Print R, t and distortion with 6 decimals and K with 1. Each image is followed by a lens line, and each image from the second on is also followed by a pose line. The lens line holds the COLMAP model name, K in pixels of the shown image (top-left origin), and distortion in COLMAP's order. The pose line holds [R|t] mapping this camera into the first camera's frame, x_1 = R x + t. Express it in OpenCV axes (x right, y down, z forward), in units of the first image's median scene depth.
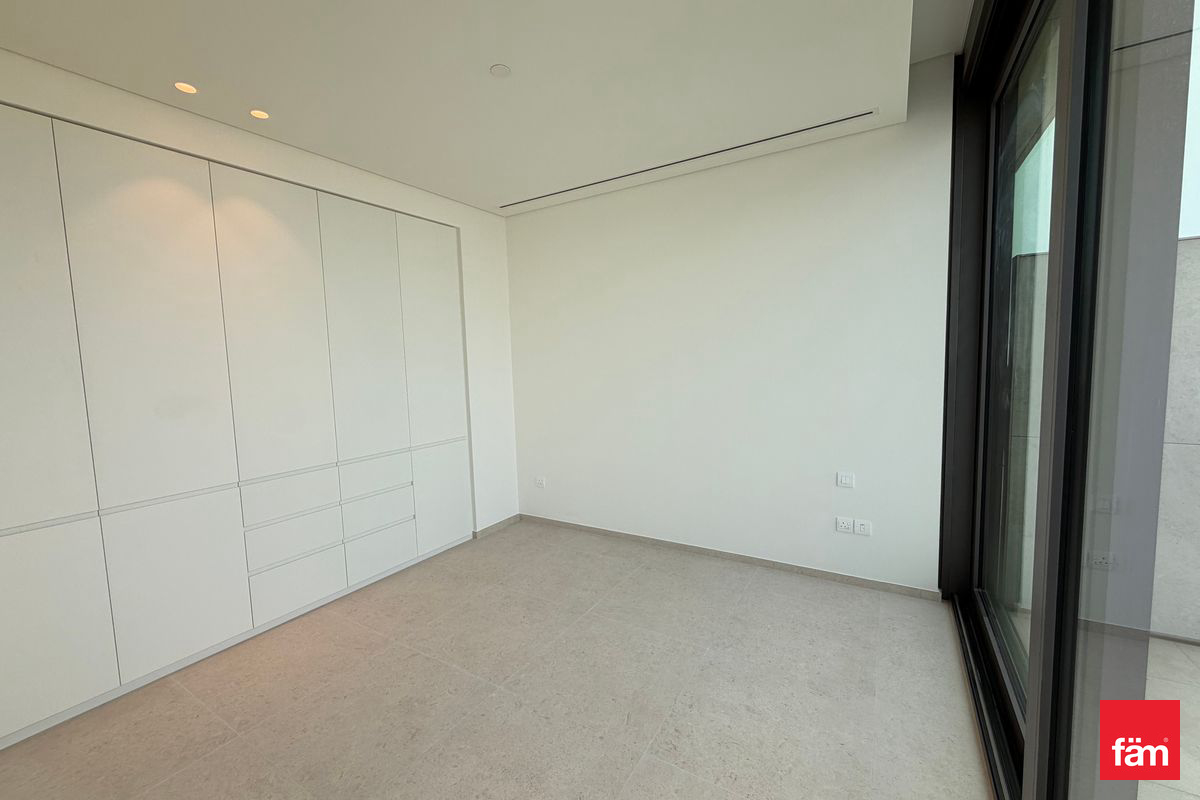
lens RADIAL K [[476.7, 0, 598.8], [0, 476.7, 398.9], [0, 0, 1]] dist [-0.000092, -0.000196]
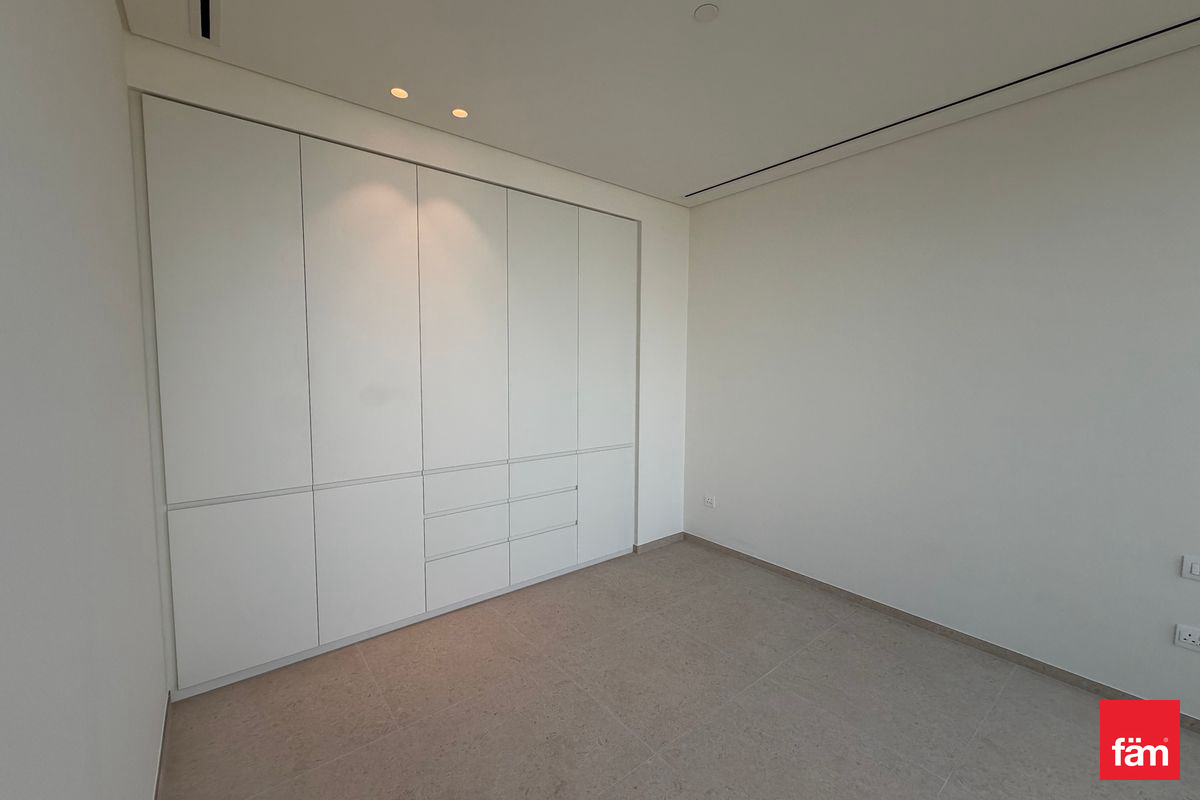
lens RADIAL K [[476.7, 0, 600.1], [0, 476.7, 398.7], [0, 0, 1]] dist [-0.000092, -0.000196]
pose [[0.941406, 0.061766, -0.331573, -0.050426], [-0.063936, 0.997944, 0.004370, -0.012530], [0.331161, 0.017085, 0.943419, 0.136197]]
